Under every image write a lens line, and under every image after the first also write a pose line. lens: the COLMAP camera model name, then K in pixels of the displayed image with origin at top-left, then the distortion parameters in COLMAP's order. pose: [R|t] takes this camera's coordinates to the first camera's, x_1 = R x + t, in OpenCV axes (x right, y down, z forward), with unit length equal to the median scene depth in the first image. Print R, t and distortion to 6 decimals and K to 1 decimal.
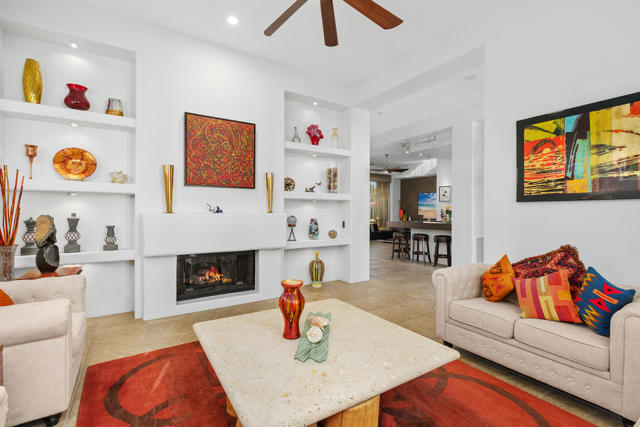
lens RADIAL K [[290.3, 0, 319.5], [0, 290.3, 213.0], [0, 0, 1]] dist [0.006491, -0.002327]
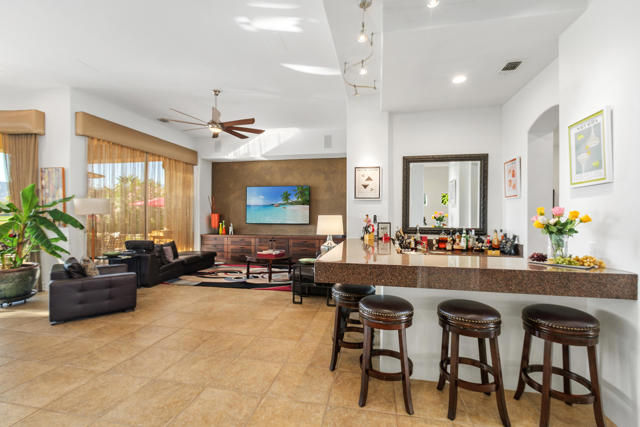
lens RADIAL K [[290.3, 0, 316.7], [0, 290.3, 214.8], [0, 0, 1]] dist [0.006491, -0.002327]
pose [[0.713840, 0.006376, 0.700279, 0.035939], [-0.003004, 0.999977, -0.006043, -0.010176], [-0.700302, 0.002210, 0.713843, 0.712341]]
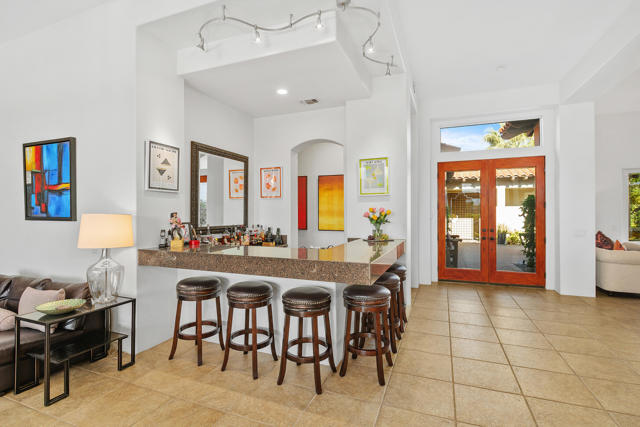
lens RADIAL K [[305.0, 0, 320.0], [0, 305.0, 211.9], [0, 0, 1]] dist [-0.006475, 0.000825]
pose [[-0.575527, 0.001741, 0.817781, 0.036064], [0.006453, 0.999976, 0.002412, -0.013716], [-0.817757, 0.006666, -0.575525, 1.050101]]
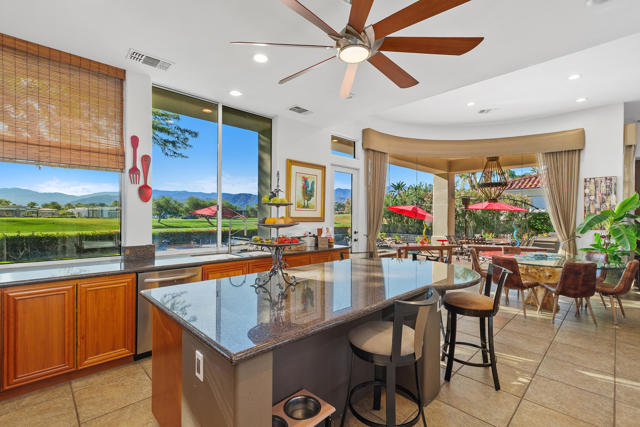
lens RADIAL K [[290.3, 0, 315.9], [0, 290.3, 217.7], [0, 0, 1]] dist [0.006491, -0.002327]
pose [[0.983525, 0.003867, 0.180732, -0.625930], [-0.004699, 0.999980, 0.004178, -0.016290], [-0.180712, -0.004959, 0.983524, 0.957530]]
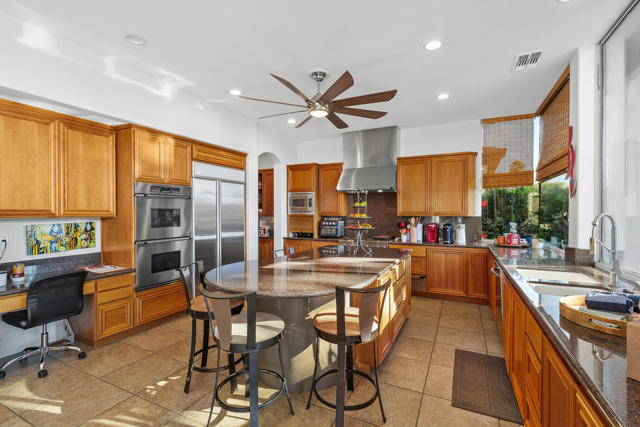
lens RADIAL K [[290.3, 0, 317.9], [0, 290.3, 211.8], [0, 0, 1]] dist [0.006491, -0.002327]
pose [[-0.864857, -0.005776, -0.501986, -0.380775], [-0.003831, 0.999981, -0.004906, -0.016059], [0.502005, -0.002320, -0.864862, 1.471238]]
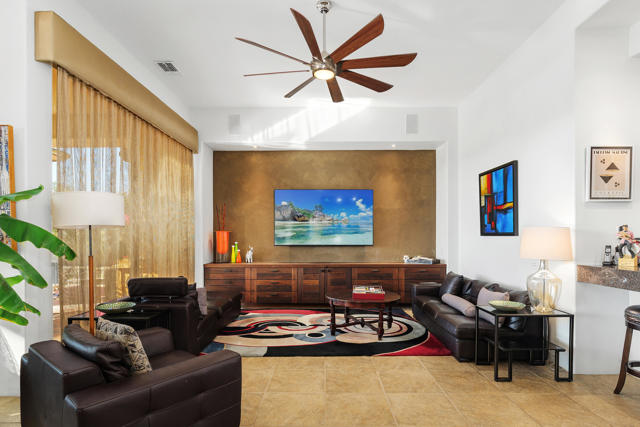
lens RADIAL K [[343.7, 0, 319.4], [0, 343.7, 237.9], [0, 0, 1]] dist [-0.007362, 0.001912]
pose [[0.554794, -0.002385, 0.831985, -0.018444], [0.006406, 0.999978, -0.001405, -0.002409], [-0.831963, 0.006109, 0.554797, 1.046797]]
